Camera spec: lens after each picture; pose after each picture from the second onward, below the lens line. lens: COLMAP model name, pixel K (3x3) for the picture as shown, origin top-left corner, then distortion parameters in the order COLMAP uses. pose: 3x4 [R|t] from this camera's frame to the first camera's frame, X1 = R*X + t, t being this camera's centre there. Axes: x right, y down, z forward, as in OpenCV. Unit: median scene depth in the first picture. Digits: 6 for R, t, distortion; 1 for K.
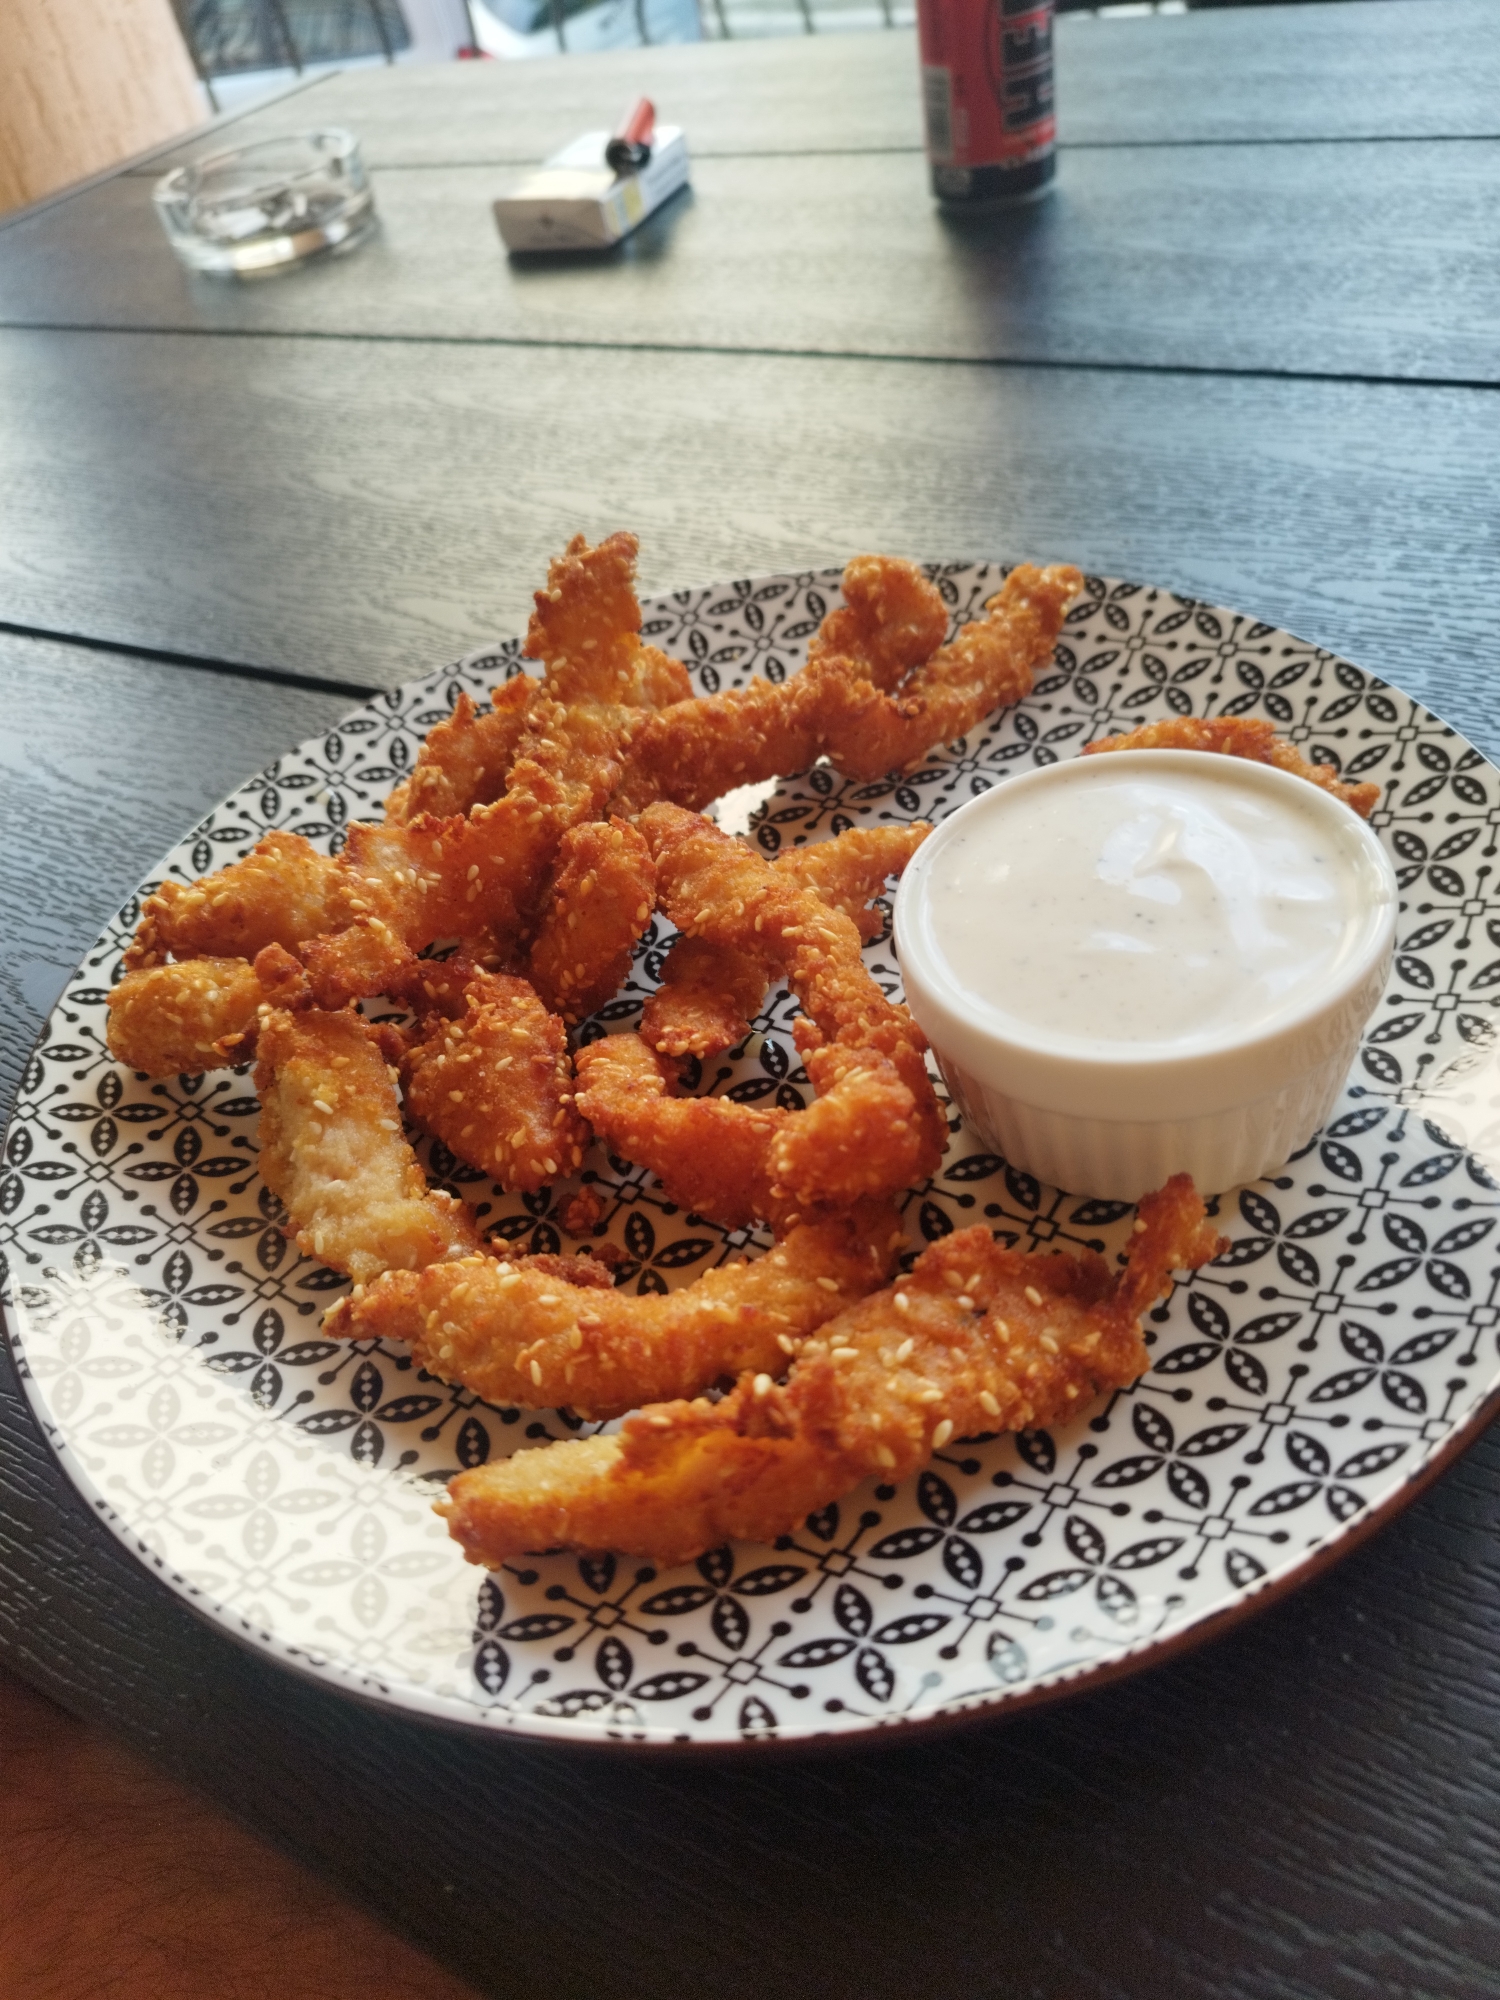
lens RADIAL K [[1503.3, 0, 750.0], [0, 1503.3, 1000.0], [0, 0, 1]] dist [-0.004618, -0.004127]
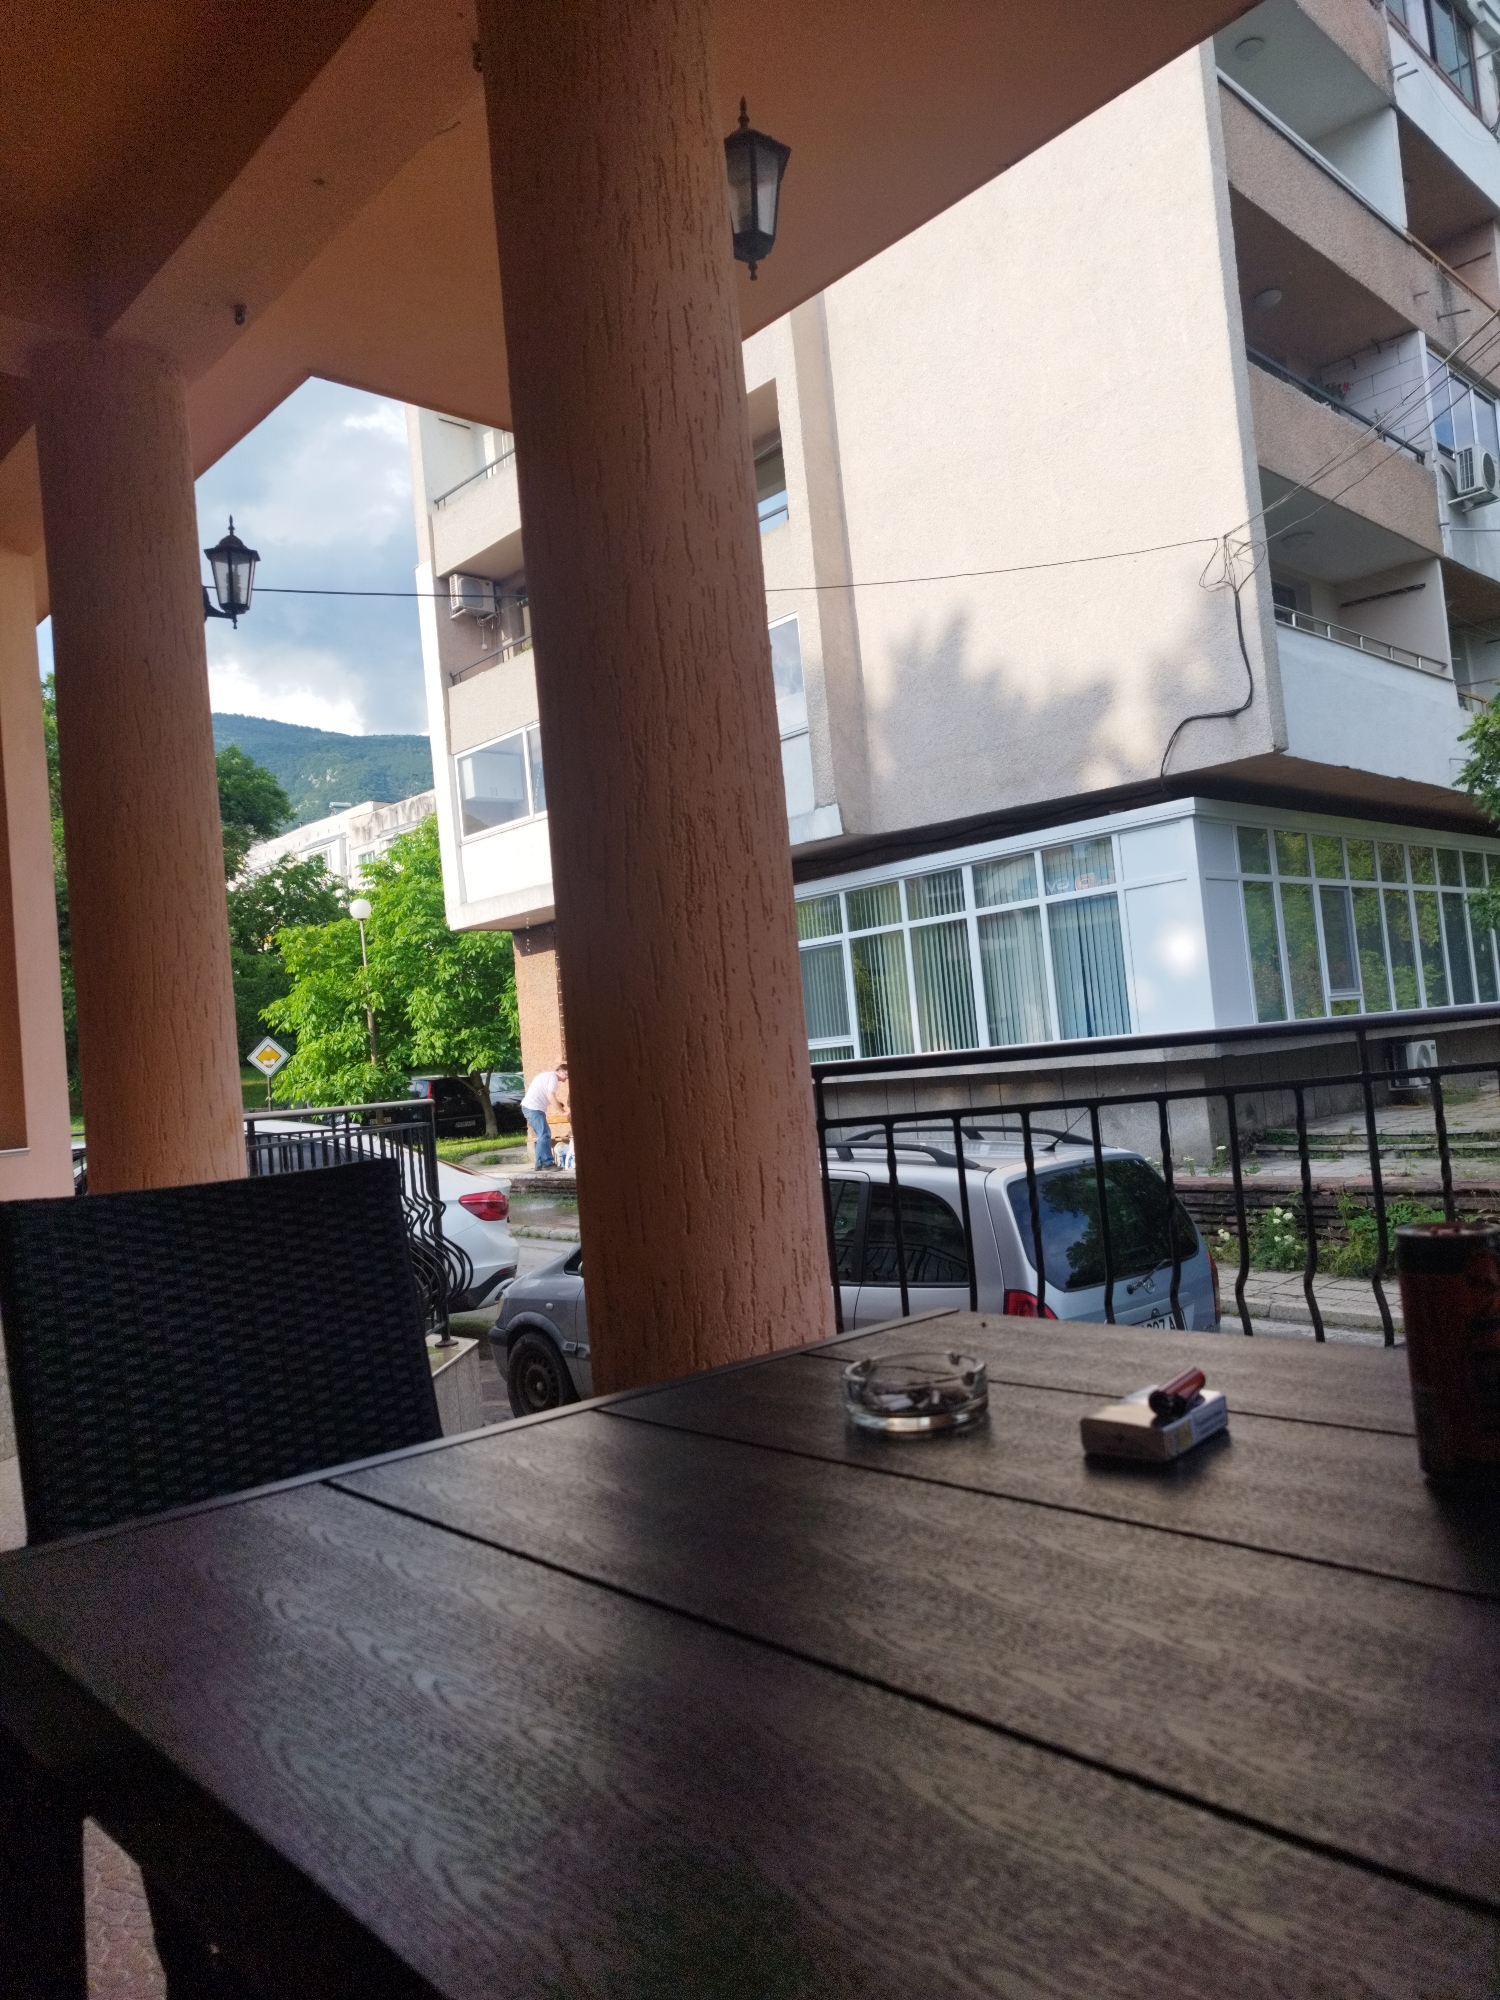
lens RADIAL K [[1503.3, 0, 750.0], [0, 1503.3, 1000.0], [0, 0, 1]] dist [-0.004618, -0.004127]
pose [[0.943834, 0.076265, -0.321499, -0.046039], [-0.275097, 0.720344, -0.636731, 0.176155], [0.183029, 0.689412, 0.700865, -0.331091]]
